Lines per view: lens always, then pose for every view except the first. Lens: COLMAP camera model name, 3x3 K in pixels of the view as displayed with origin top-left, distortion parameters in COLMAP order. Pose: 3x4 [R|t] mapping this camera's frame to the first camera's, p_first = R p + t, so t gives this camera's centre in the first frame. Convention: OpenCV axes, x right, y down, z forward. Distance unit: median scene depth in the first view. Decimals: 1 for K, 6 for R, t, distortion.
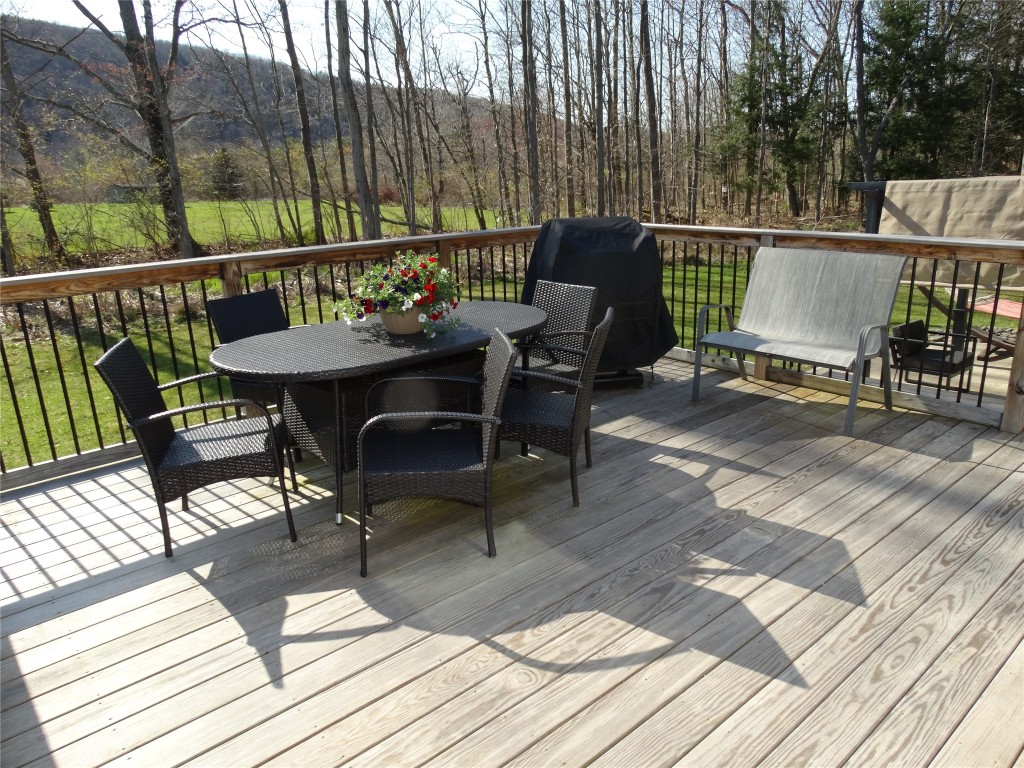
lens RADIAL K [[727.1, 0, 516.8], [0, 727.1, 387.5], [0, 0, 1]] dist [-0.004166, 0.003315]
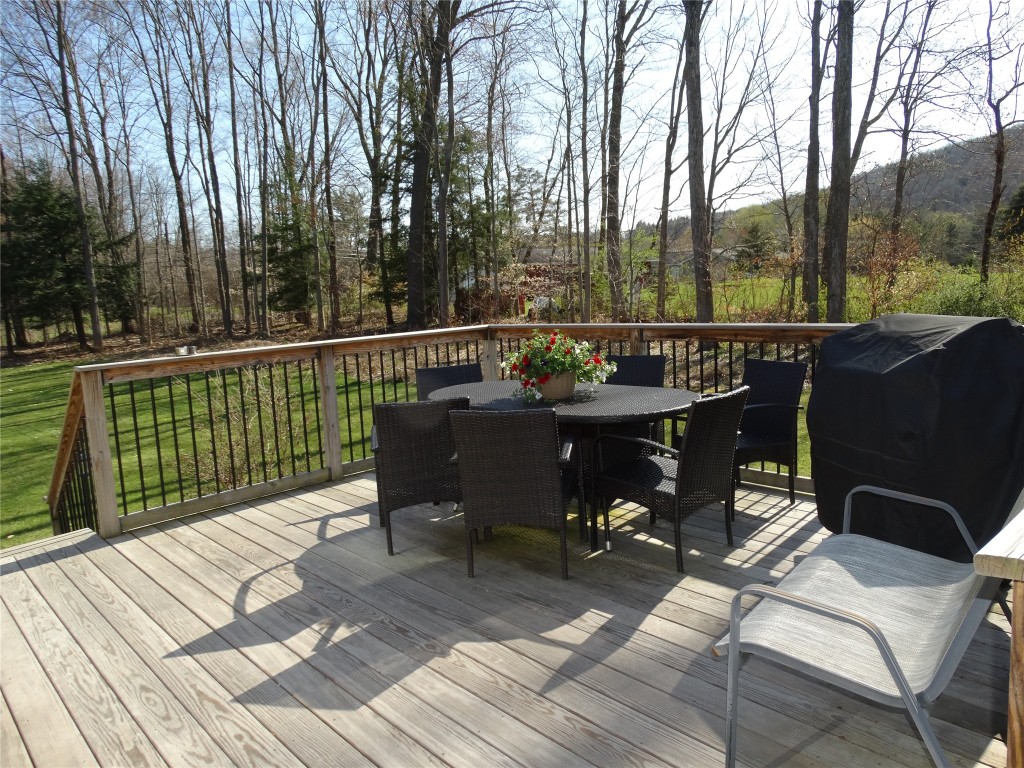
lens RADIAL K [[727.1, 0, 515.0], [0, 727.1, 384.9], [0, 0, 1]] dist [-0.004166, 0.003315]
pose [[0.034526, 0.163774, -0.985894, 1.366458], [-0.235303, 0.960082, 0.151246, -0.353379], [0.971309, 0.226761, 0.071685, 1.168919]]
